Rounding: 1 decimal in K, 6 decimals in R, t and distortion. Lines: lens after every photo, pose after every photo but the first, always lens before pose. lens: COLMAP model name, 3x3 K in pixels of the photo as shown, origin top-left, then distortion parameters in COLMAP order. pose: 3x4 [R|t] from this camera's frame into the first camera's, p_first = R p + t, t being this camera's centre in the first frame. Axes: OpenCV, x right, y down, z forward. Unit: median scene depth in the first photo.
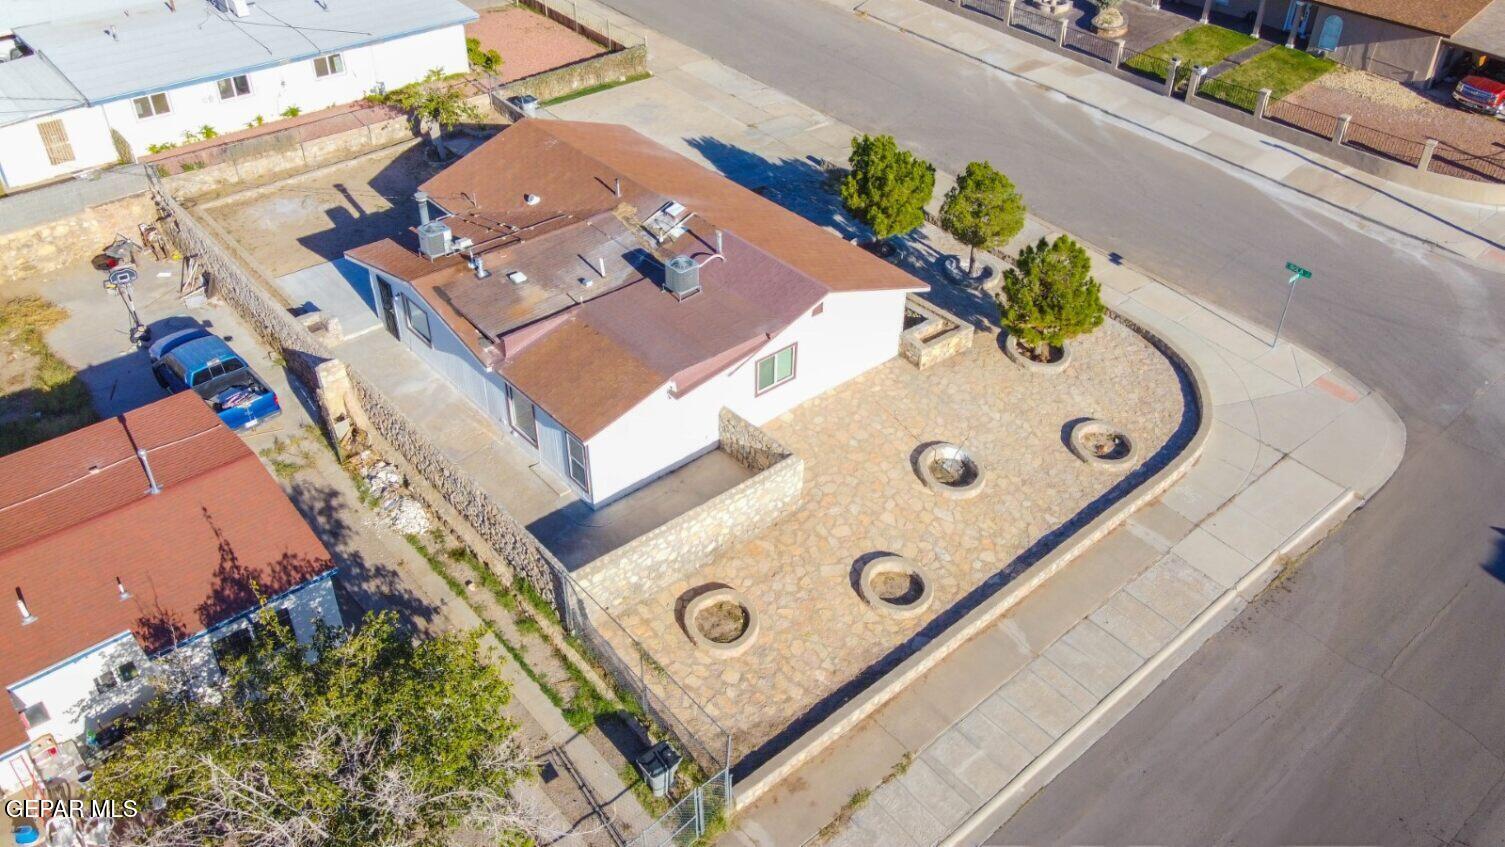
lens RADIAL K [[1133.1, 0, 752.5], [0, 1133.1, 423.5], [0, 0, 1]] dist [0.008628, 0.004853]
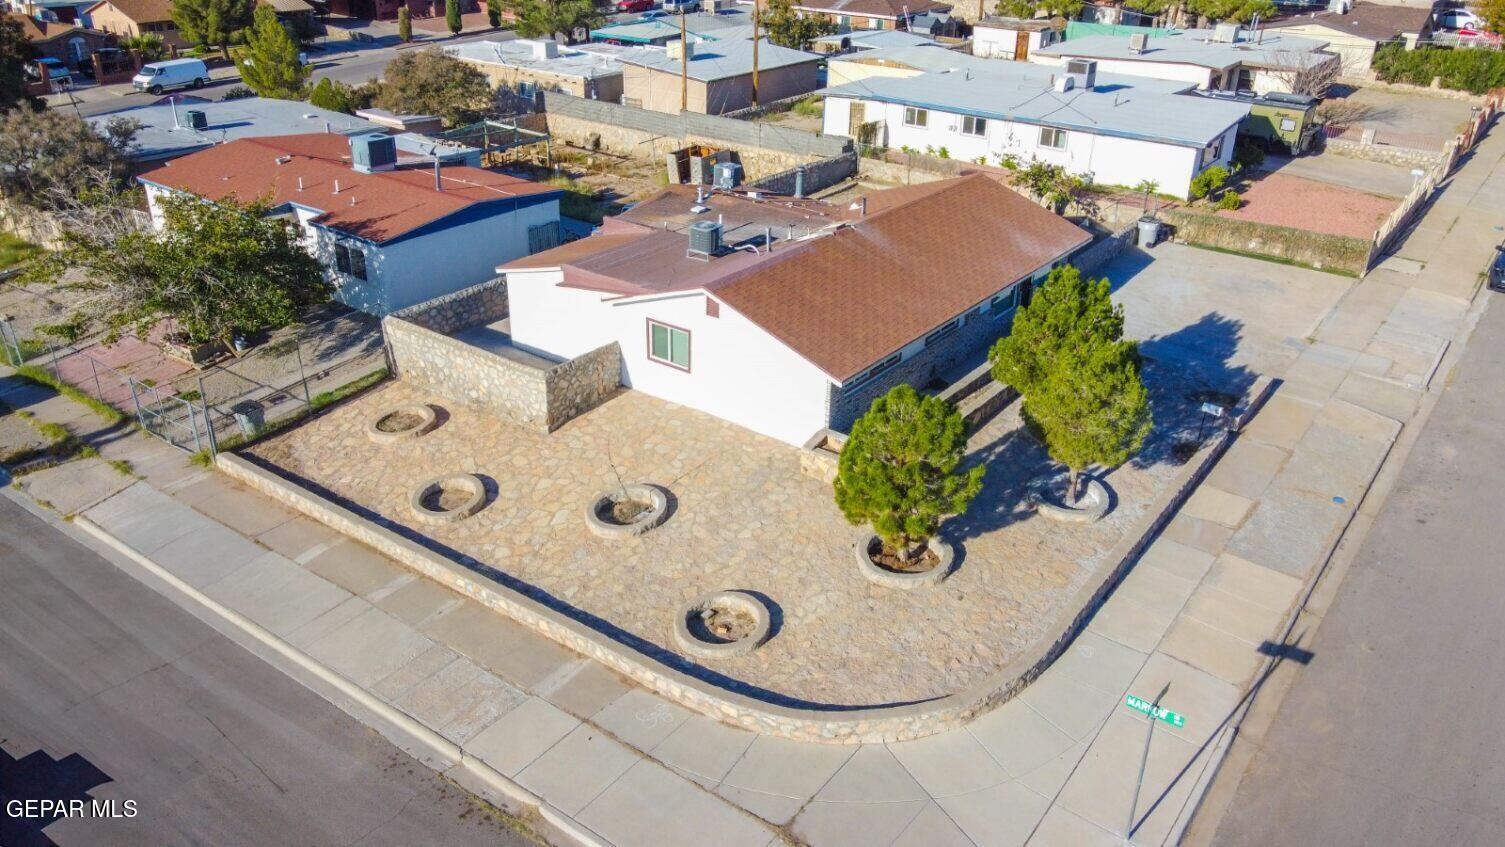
lens RADIAL K [[1133.1, 0, 752.5], [0, 1133.1, 423.5], [0, 0, 1]] dist [0.008628, 0.004853]
pose [[0.215695, 0.423440, -0.879872, 0.692437], [-0.607349, 0.763748, 0.218667, -0.190534], [0.764593, 0.487224, 0.421913, 0.515865]]
